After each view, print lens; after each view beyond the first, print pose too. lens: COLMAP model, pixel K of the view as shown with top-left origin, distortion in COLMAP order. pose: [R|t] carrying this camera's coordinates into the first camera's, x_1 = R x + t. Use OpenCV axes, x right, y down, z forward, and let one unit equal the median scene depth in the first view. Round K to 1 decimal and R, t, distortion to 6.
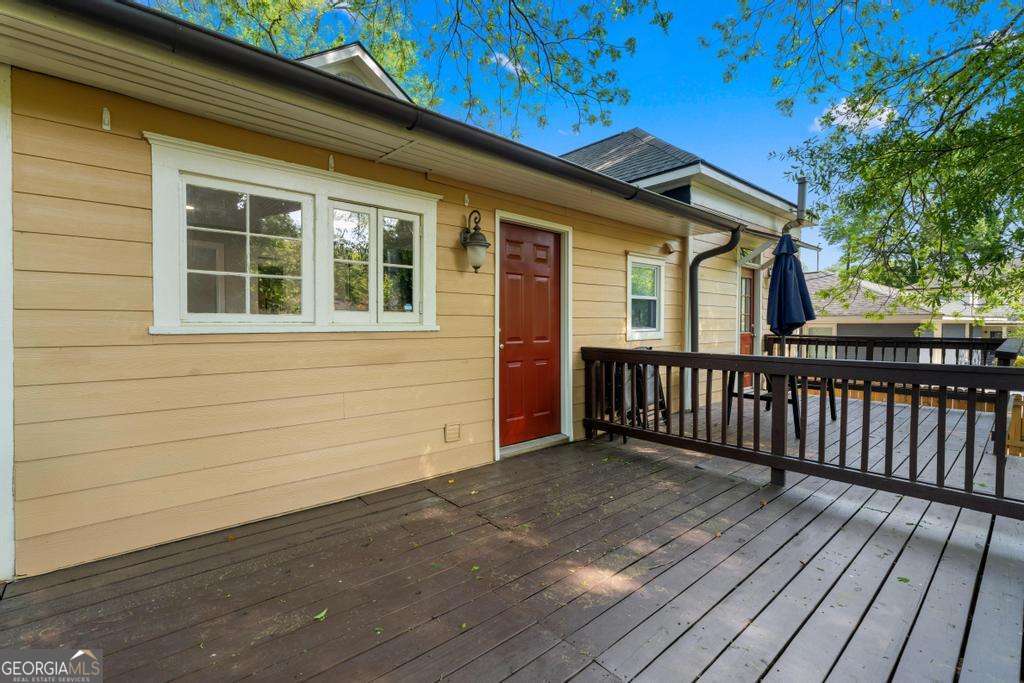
lens RADIAL K [[463.4, 0, 506.0], [0, 463.4, 339.4], [0, 0, 1]] dist [-0.003200, -0.000315]
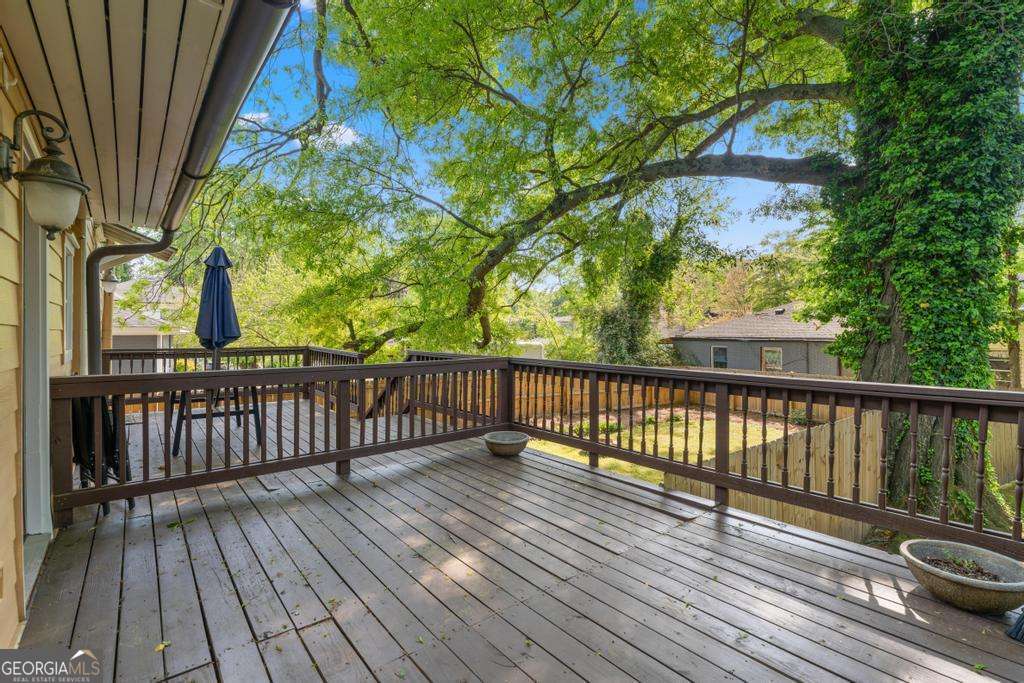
lens RADIAL K [[463.4, 0, 508.0], [0, 463.4, 337.2], [0, 0, 1]] dist [-0.003200, -0.000315]
pose [[0.028828, -0.003878, 0.999577, -0.389415], [0.033366, 0.999439, 0.002915, -0.016968], [-0.999027, 0.033268, 0.028941, 0.352720]]
